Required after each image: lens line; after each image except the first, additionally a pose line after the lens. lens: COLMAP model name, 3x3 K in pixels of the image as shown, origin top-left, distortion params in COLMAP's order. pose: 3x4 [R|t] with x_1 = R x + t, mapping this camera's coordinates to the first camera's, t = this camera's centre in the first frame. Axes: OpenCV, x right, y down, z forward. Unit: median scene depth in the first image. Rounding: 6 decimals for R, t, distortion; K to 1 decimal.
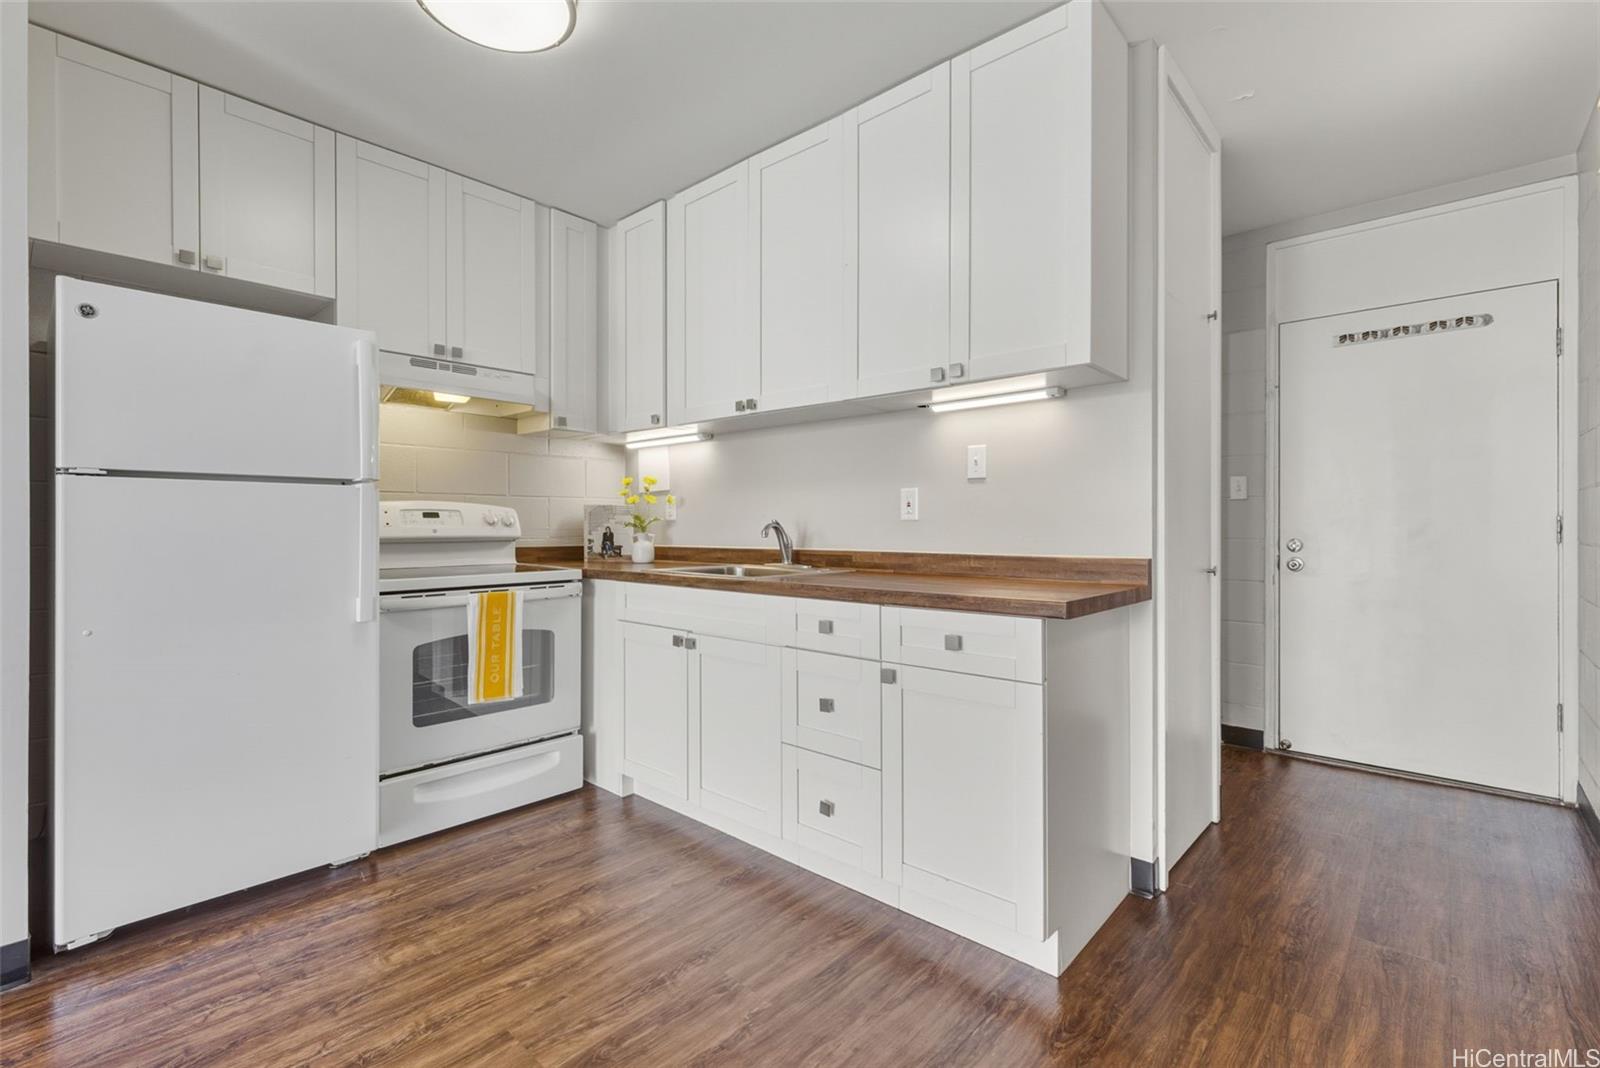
lens RADIAL K [[702.9, 0, 795.2], [0, 702.9, 527.8], [0, 0, 1]] dist [0.001967, 0.000258]
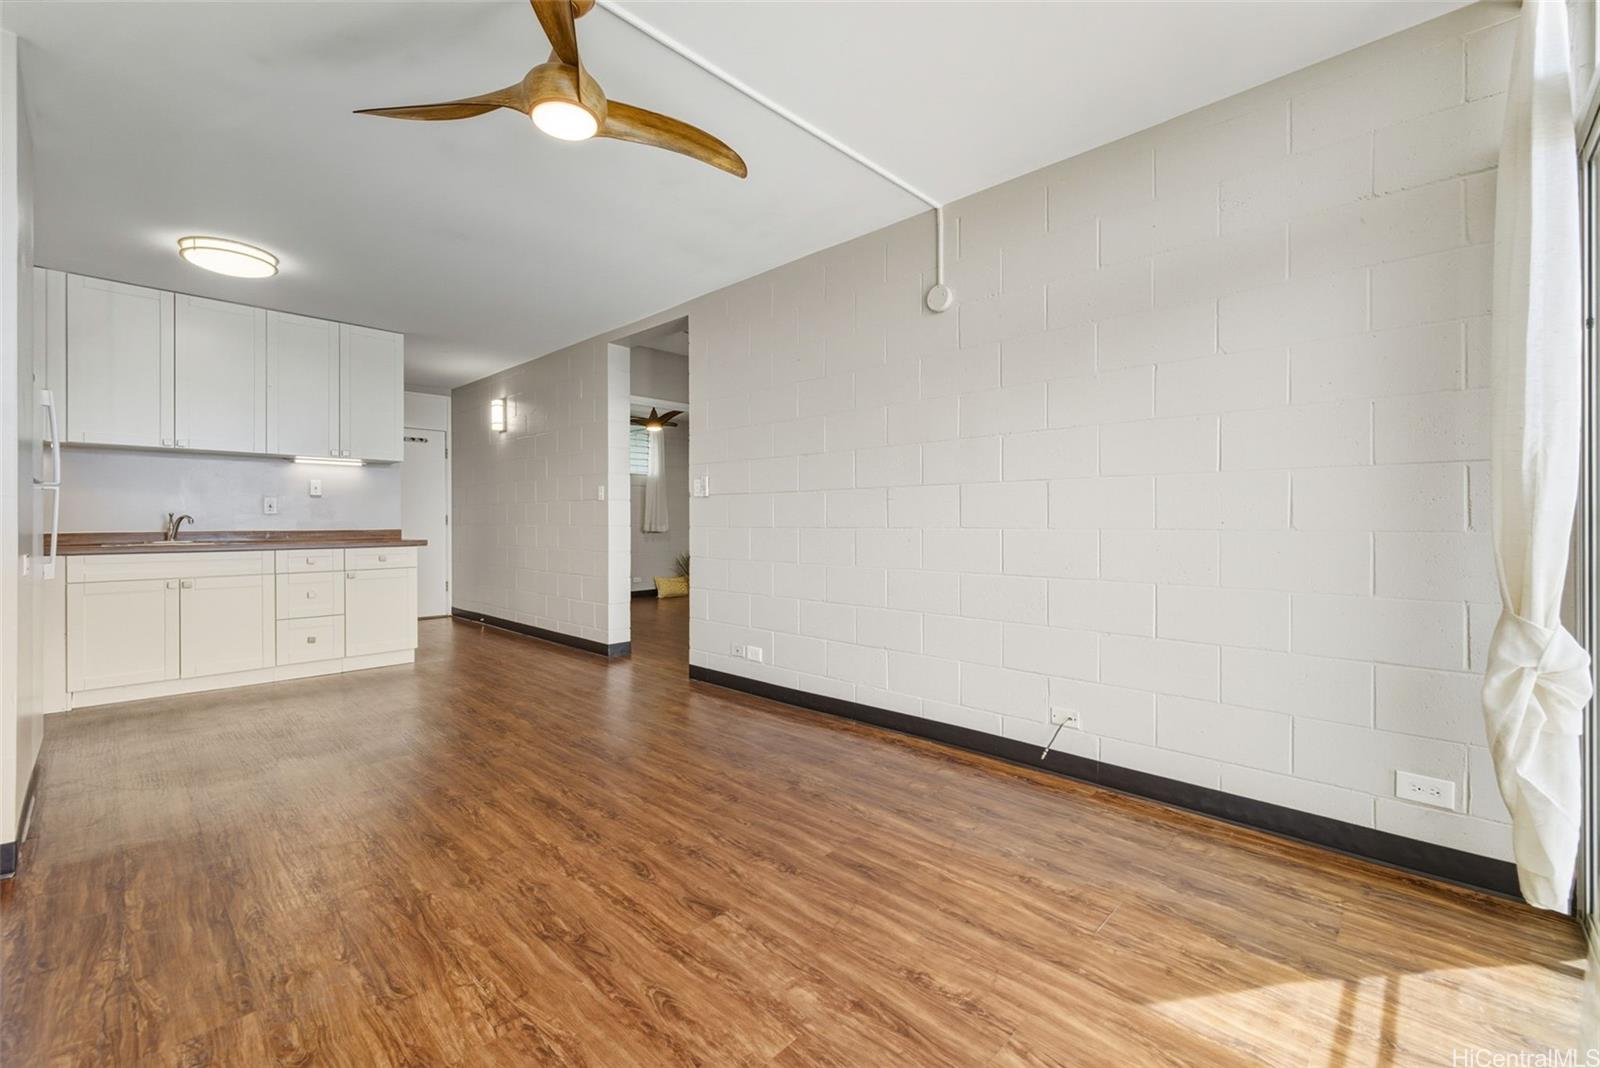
lens RADIAL K [[670.8, 0, 791.3], [0, 670.8, 523.0], [0, 0, 1]] dist [0.013530, -0.004935]
pose [[0.041015, -0.001186, 0.999158, -1.640729], [-0.000262, 0.999999, 0.001198, 0.009842], [-0.999158, -0.000311, 0.041015, -0.512302]]
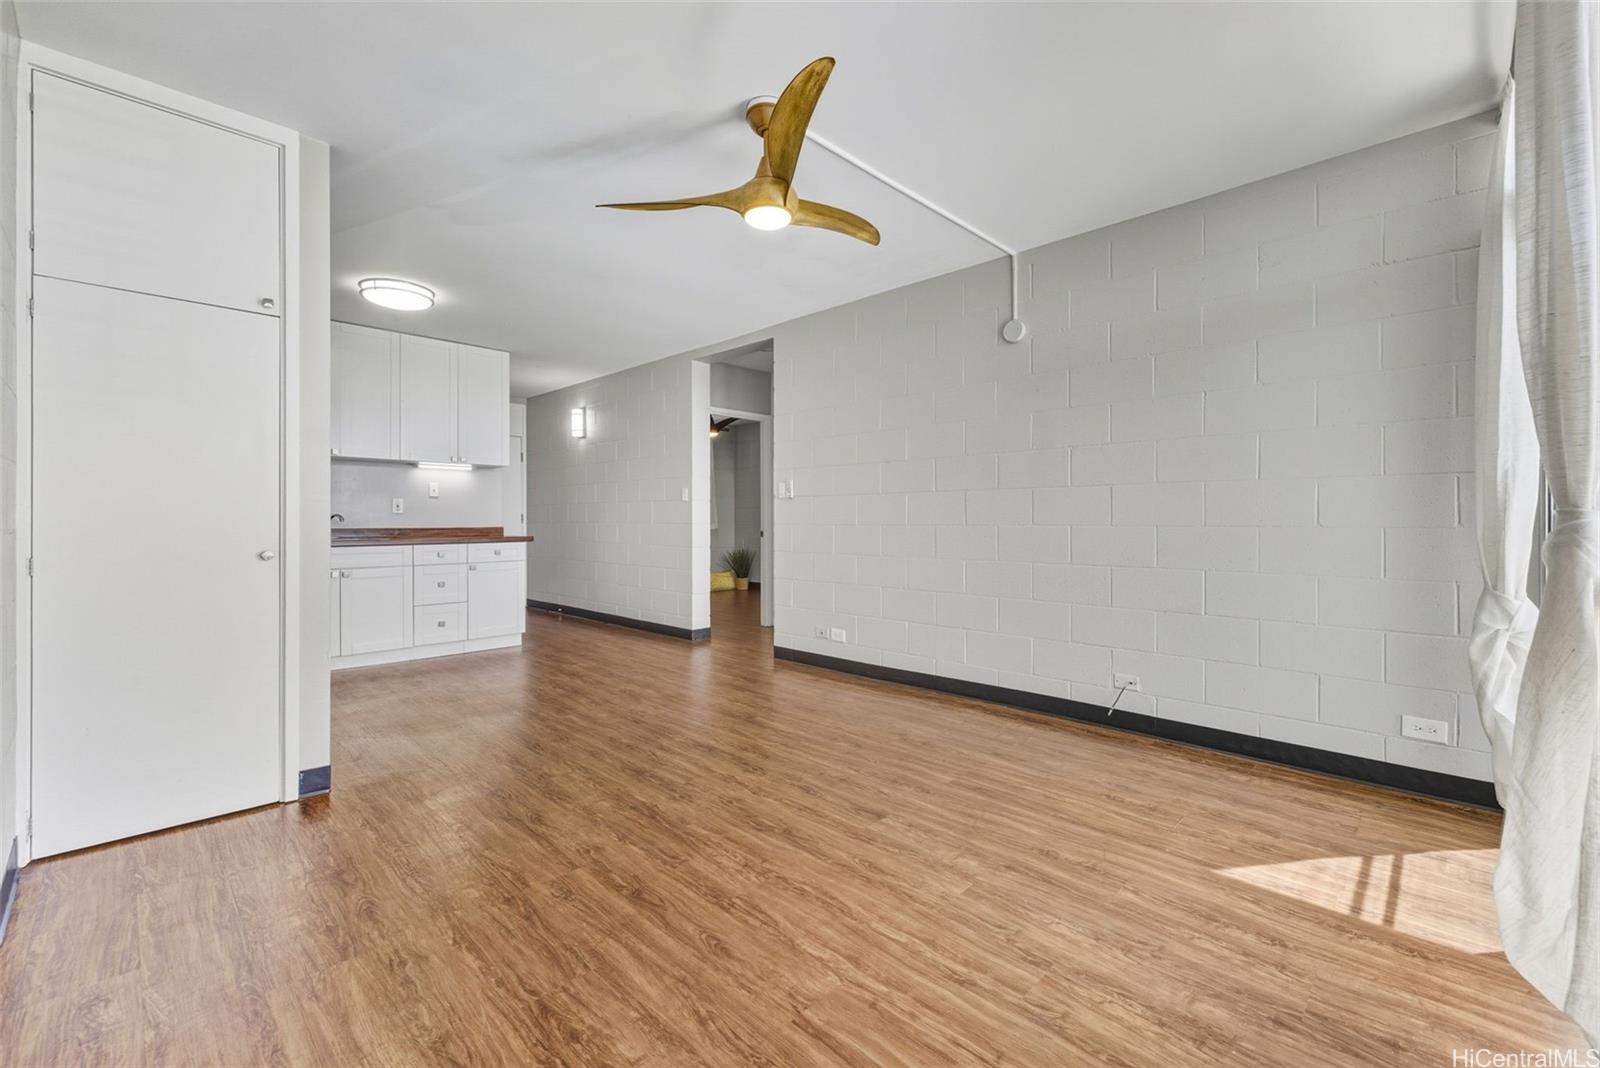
lens RADIAL K [[670.8, 0, 791.3], [0, 670.8, 523.0], [0, 0, 1]] dist [0.013530, -0.004935]
pose [[0.050116, -0.003403, 0.998738, -1.871597], [-0.000023, 0.999994, 0.003408, 0.010476], [-0.998743, -0.000194, 0.050116, -0.328906]]
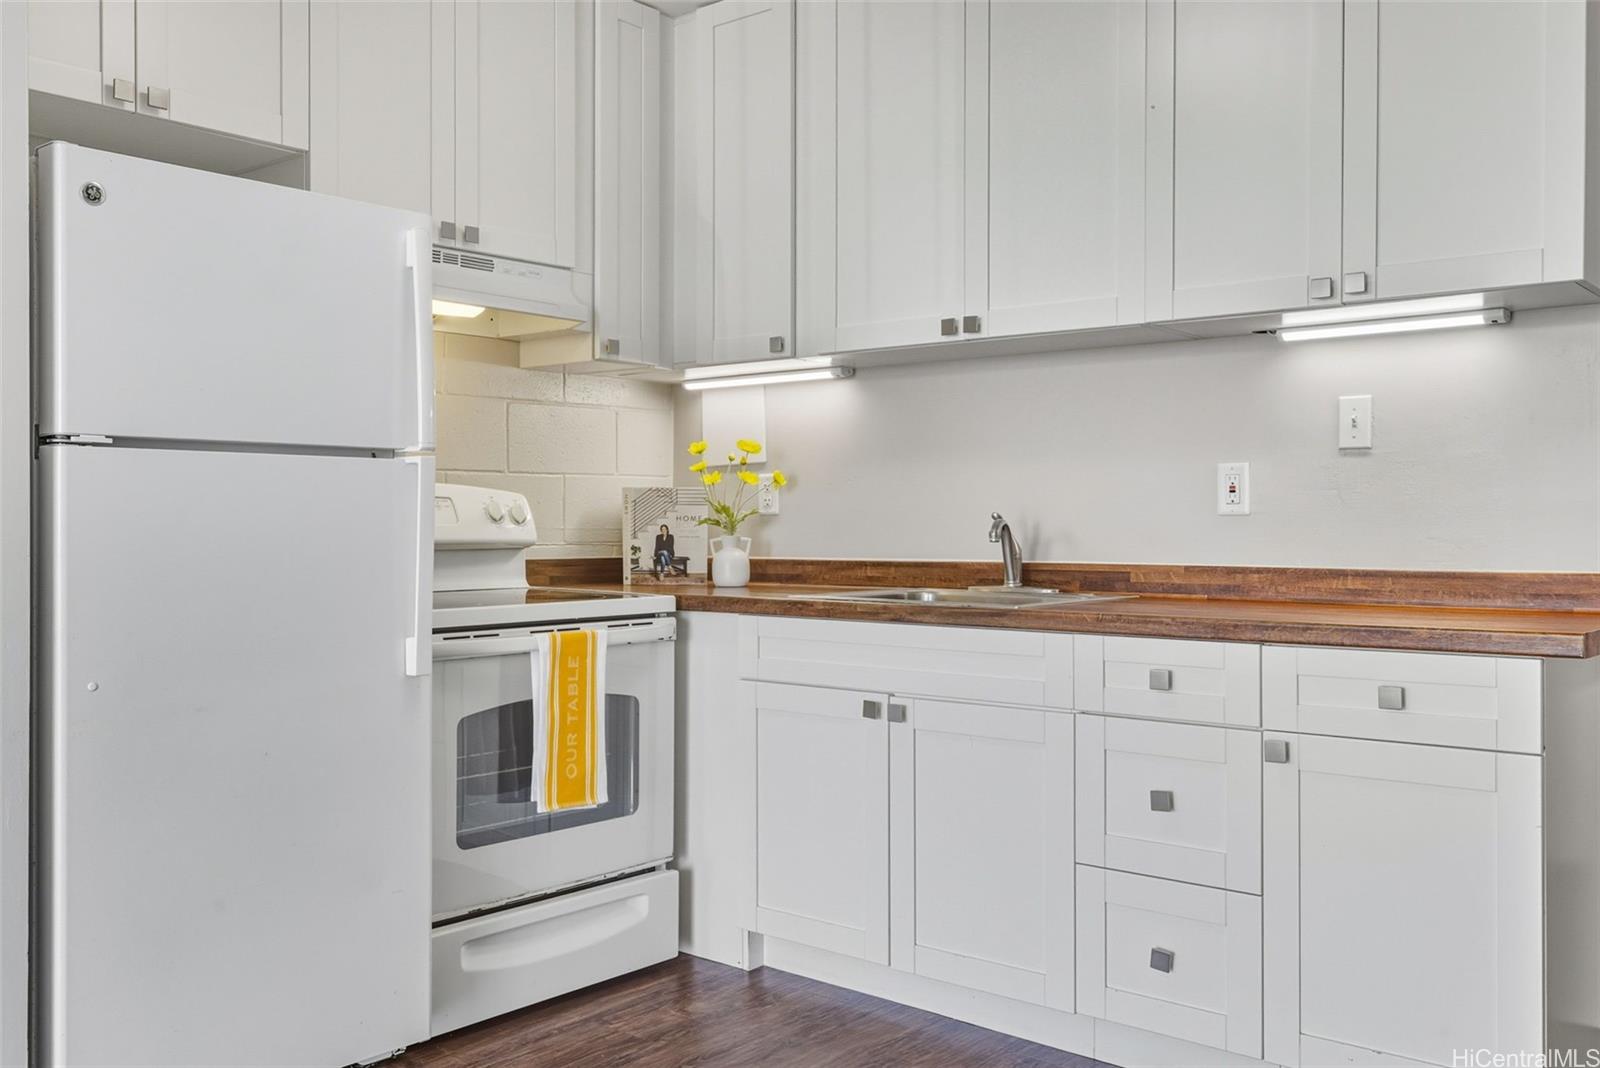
lens RADIAL K [[1369.2, 0, 800.0], [0, 1369.2, 534.0], [0, 0, 1]] dist [-0.003443, -0.000148]
pose [[0.999481, 0.000313, 0.032220, -0.258691], [-0.000467, 0.999989, 0.004758, 0.000757], [-0.032218, -0.004771, 0.999469, -0.193604]]
